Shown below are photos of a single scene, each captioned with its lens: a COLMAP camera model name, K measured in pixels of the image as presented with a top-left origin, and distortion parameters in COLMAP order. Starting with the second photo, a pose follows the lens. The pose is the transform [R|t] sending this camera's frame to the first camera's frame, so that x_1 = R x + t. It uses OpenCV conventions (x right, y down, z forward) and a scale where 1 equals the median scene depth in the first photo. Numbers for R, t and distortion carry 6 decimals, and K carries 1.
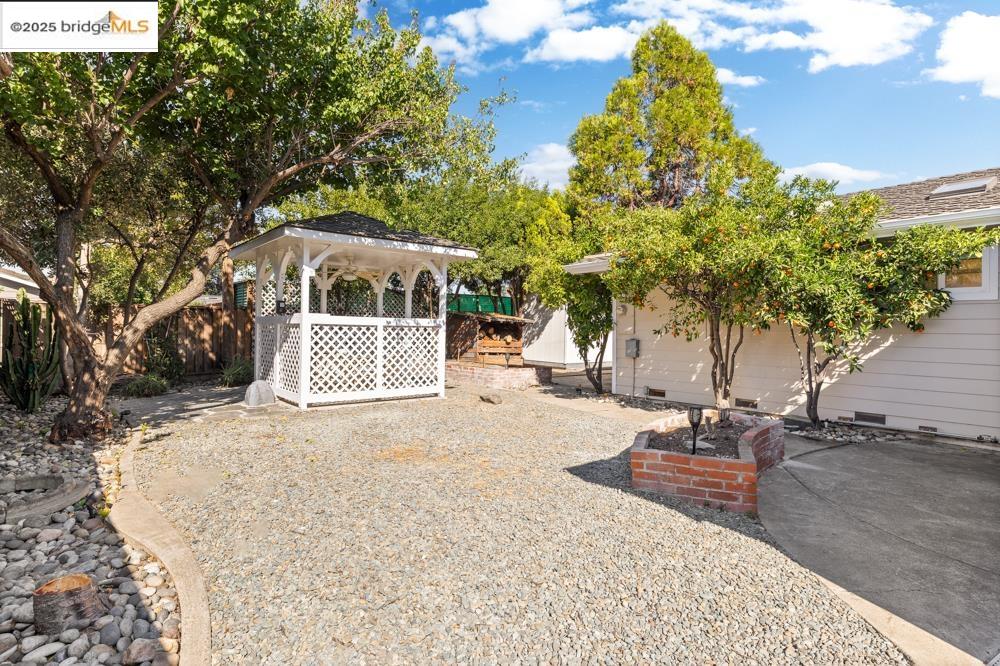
lens RADIAL K [[505.7, 0, 500.8], [0, 505.7, 330.6], [0, 0, 1]] dist [-0.002785, 0.001899]
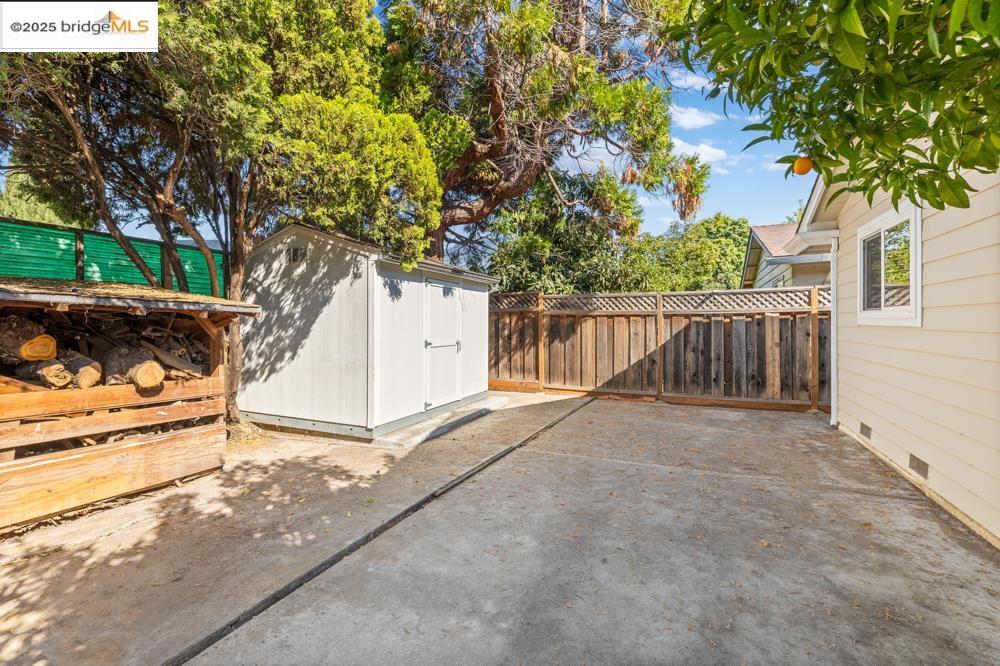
lens RADIAL K [[431.5, 0, 499.7], [0, 431.5, 328.2], [0, 0, 1]] dist [-0.004158, -0.000413]
pose [[0.909963, -0.022689, 0.414069, 0.084226], [0.022486, 0.999733, 0.005366, -0.004381], [-0.414080, 0.004427, 0.910230, 0.677087]]
